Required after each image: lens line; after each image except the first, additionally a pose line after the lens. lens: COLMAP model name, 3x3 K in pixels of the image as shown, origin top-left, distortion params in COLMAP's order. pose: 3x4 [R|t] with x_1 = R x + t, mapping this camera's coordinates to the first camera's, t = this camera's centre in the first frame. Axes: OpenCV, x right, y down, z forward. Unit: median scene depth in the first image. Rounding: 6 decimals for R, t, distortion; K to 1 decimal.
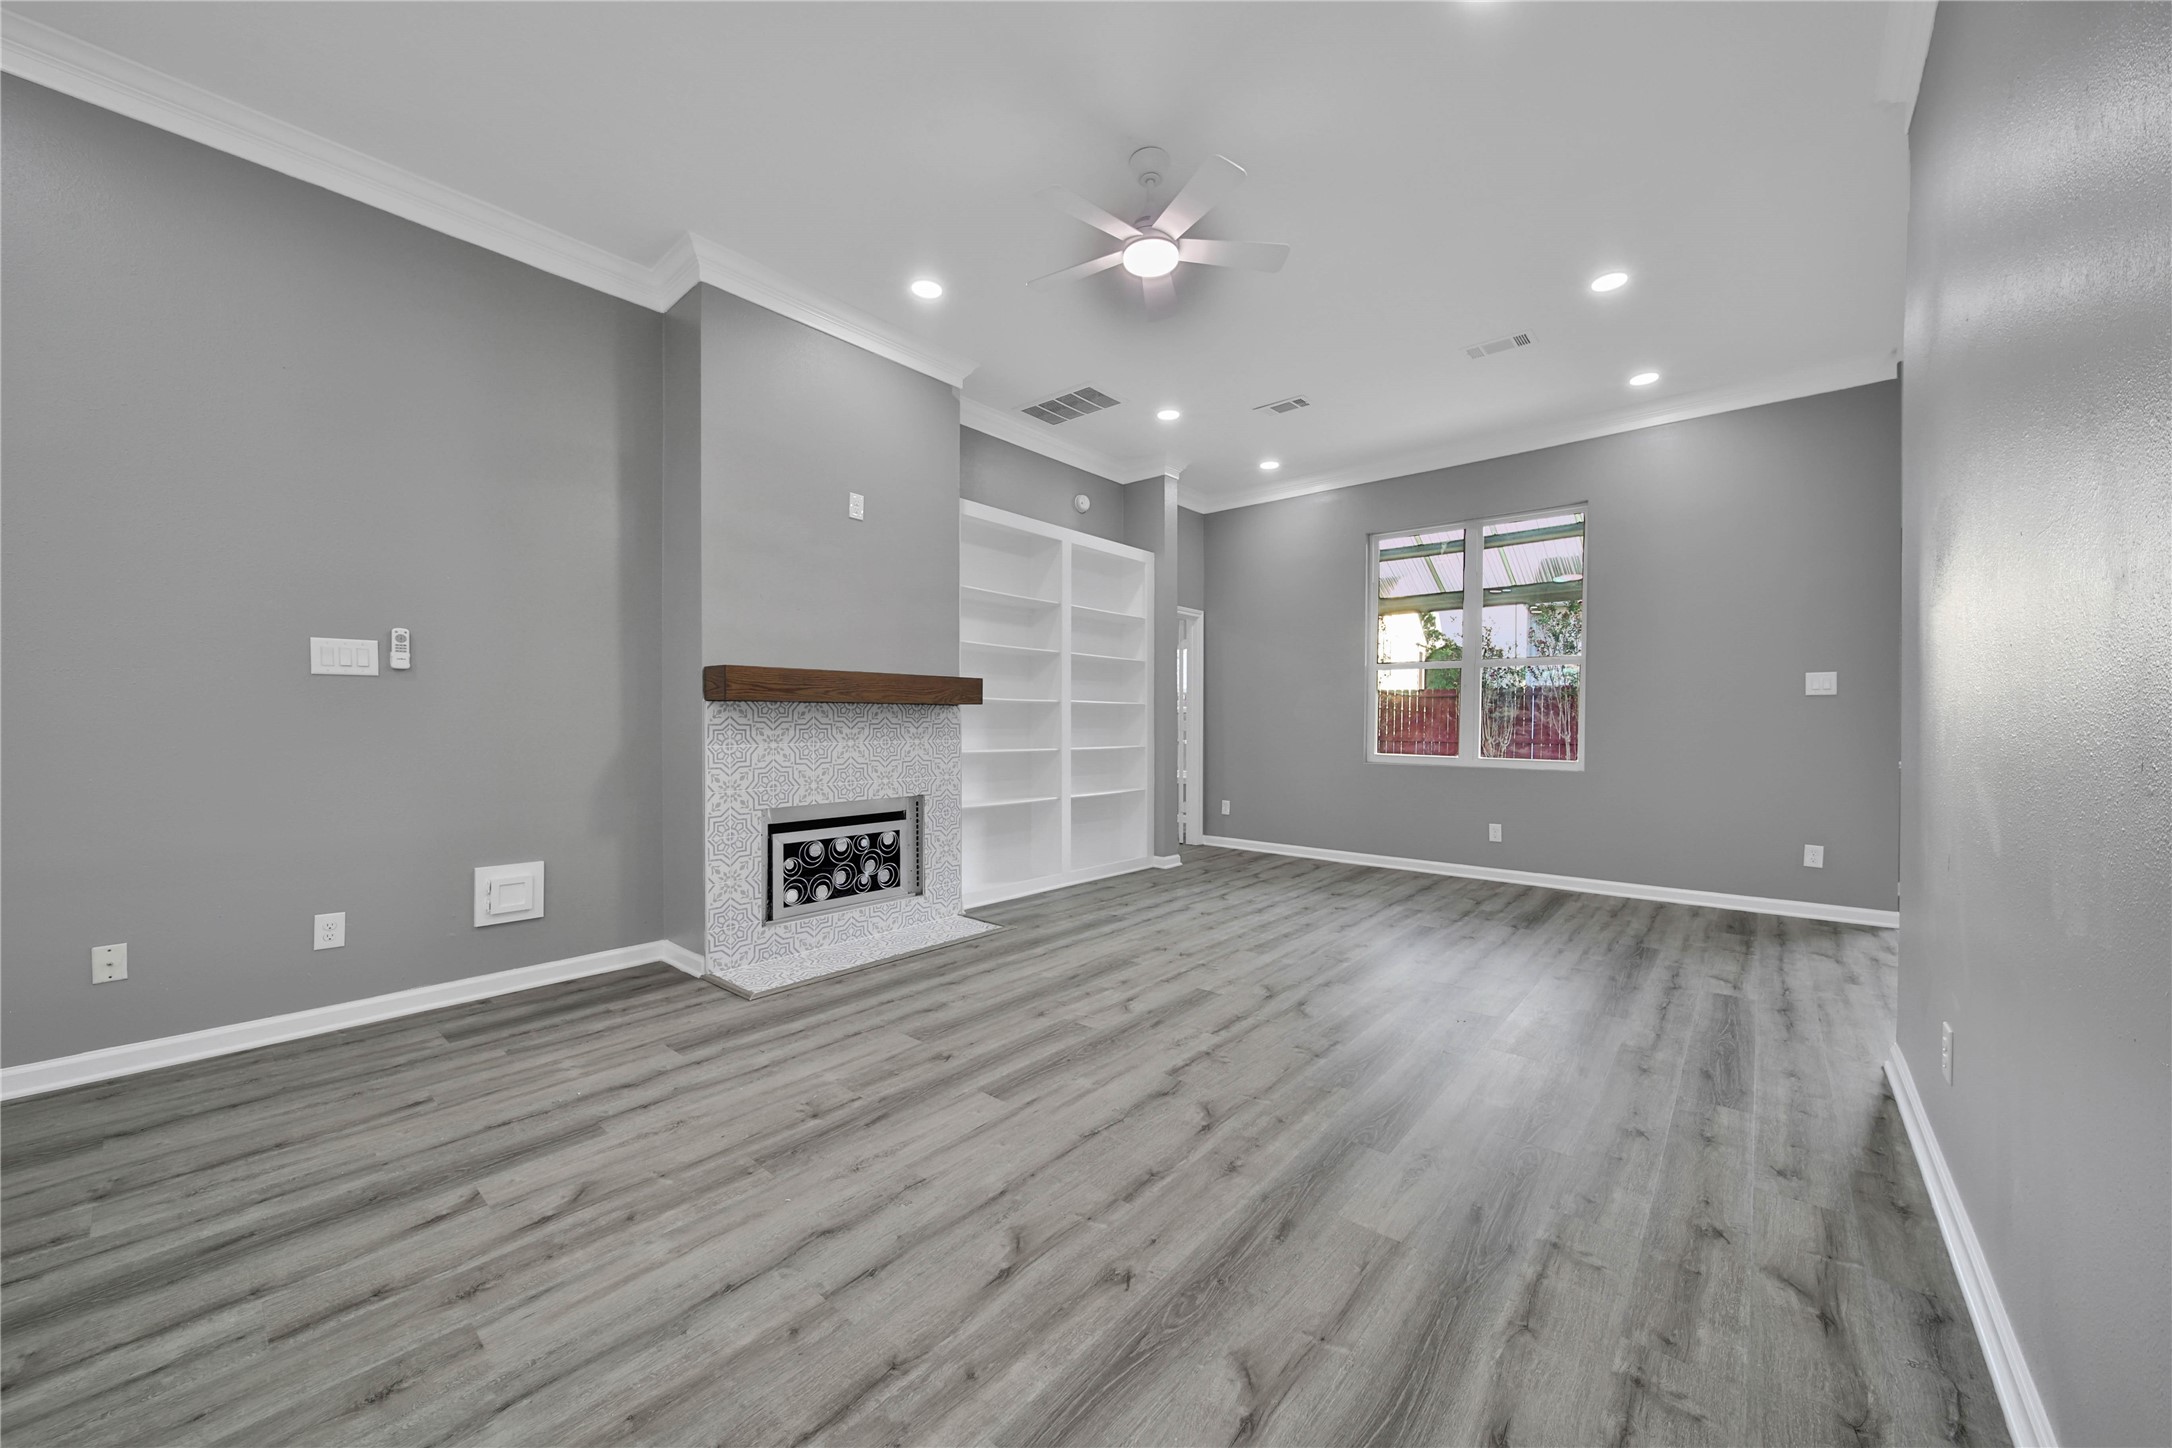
lens RADIAL K [[792.2, 0, 1091.9], [0, 792.2, 723.3], [0, 0, 1]] dist [-0.000806, -0.000666]
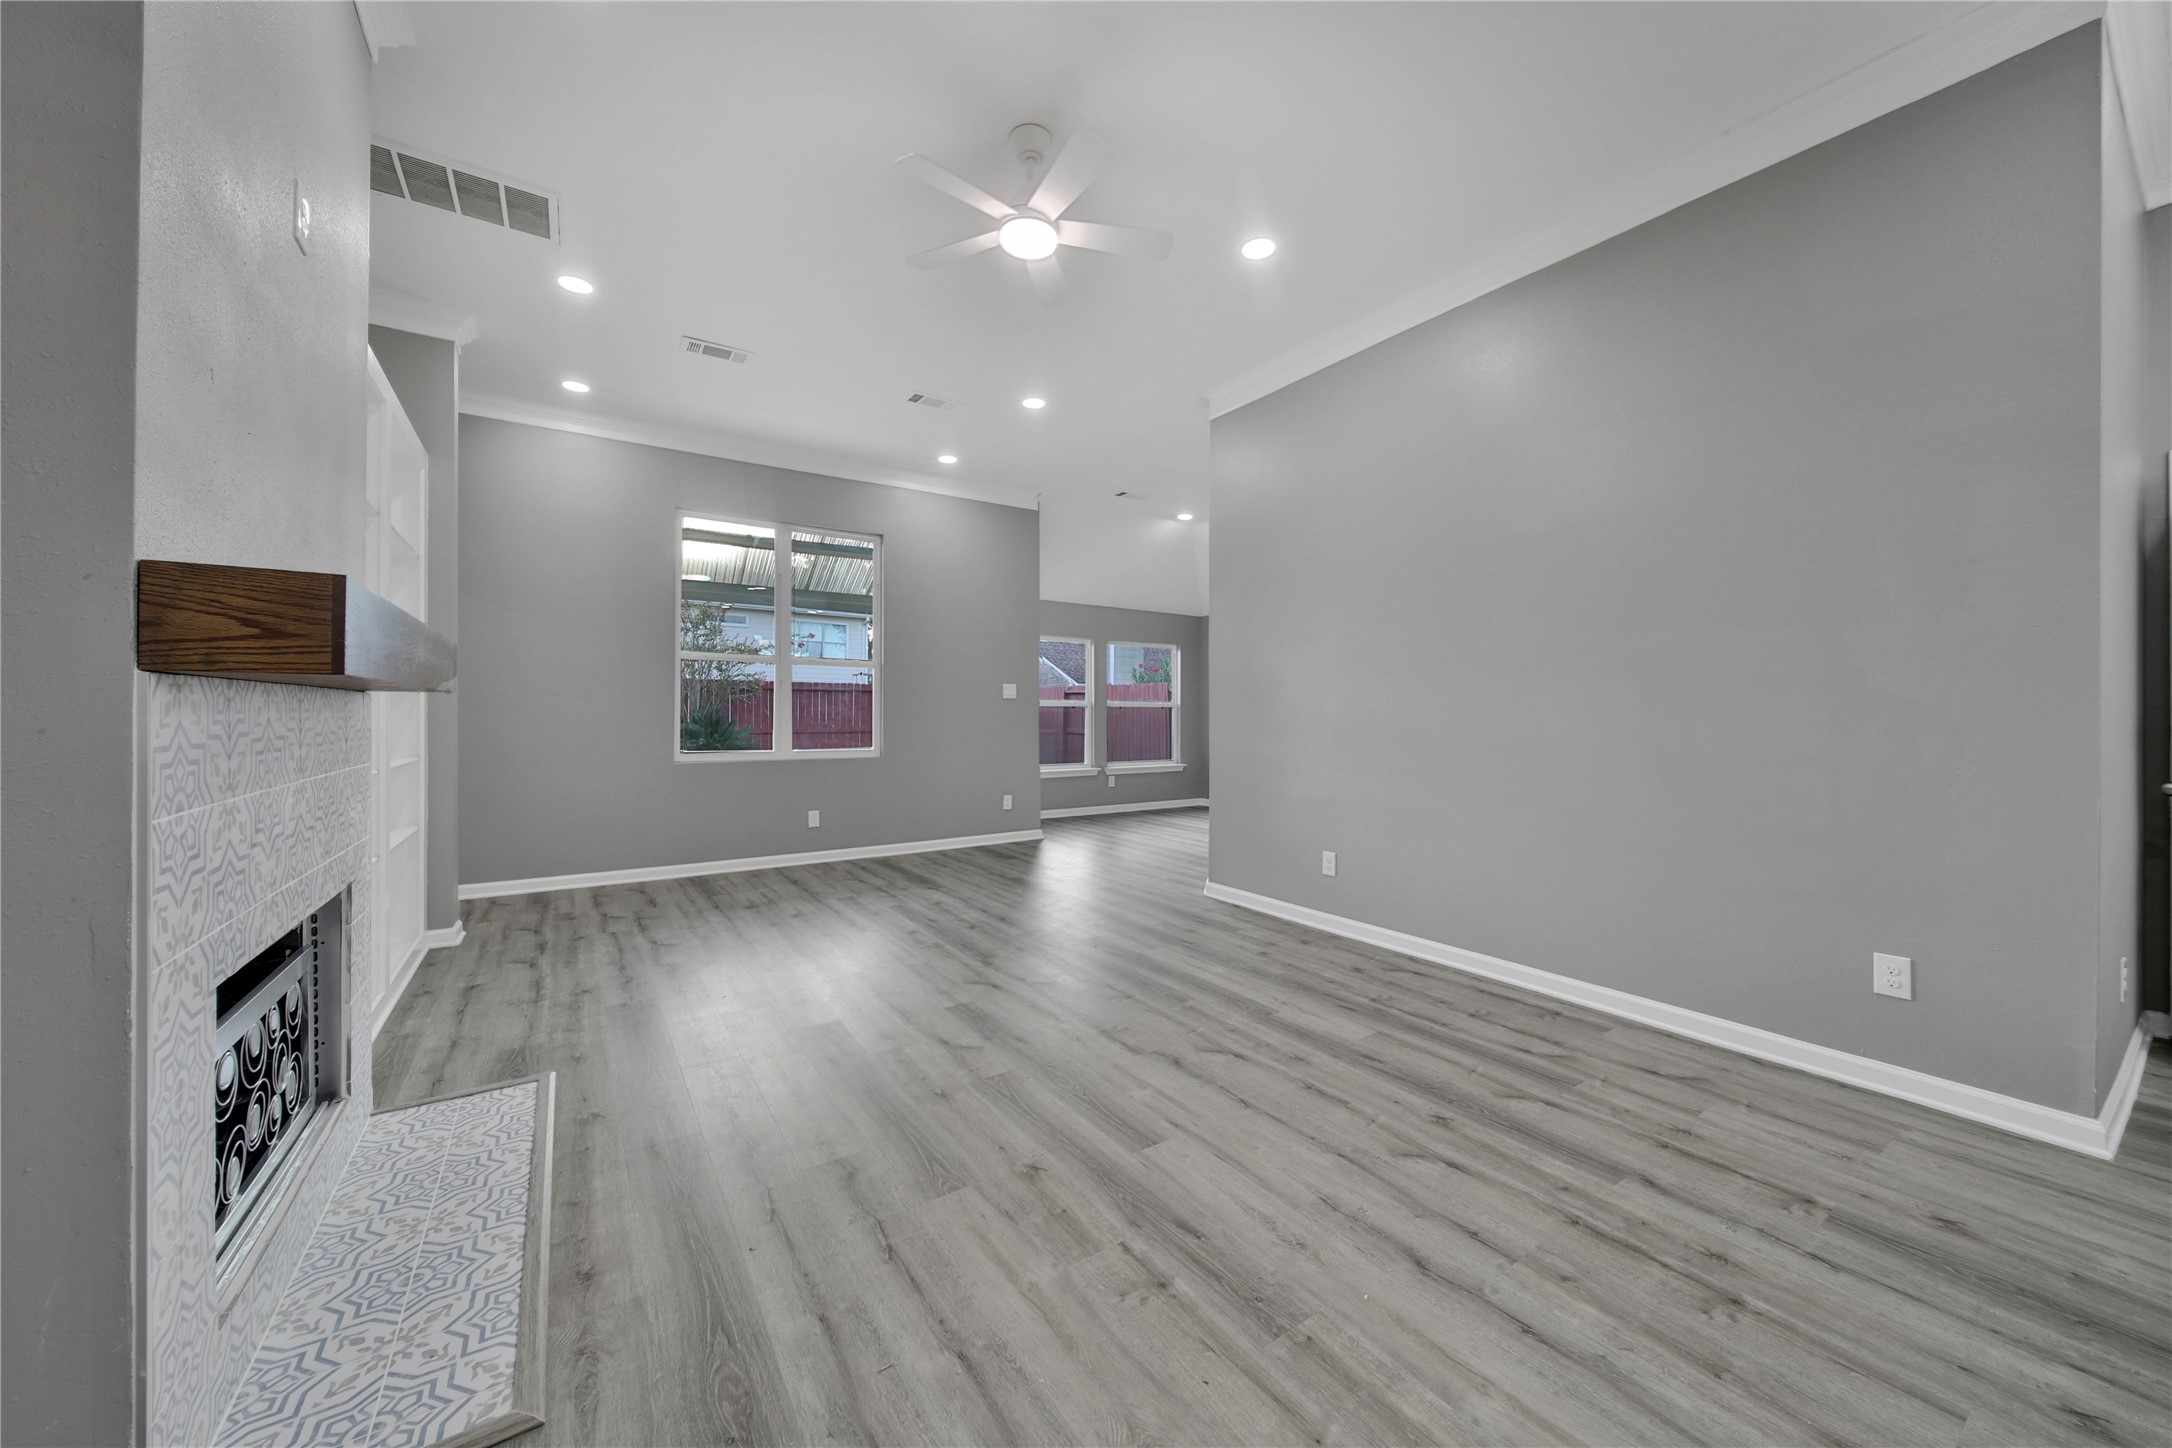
lens RADIAL K [[777.0, 0, 1094.0], [0, 777.0, 711.9], [0, 0, 1]] dist [-0.001729, -0.000333]
pose [[0.265787, -0.001445, 0.964031, -0.689069], [0.002088, 0.999997, 0.000923, -0.013936], [-0.964030, 0.001768, 0.265789, 0.578567]]
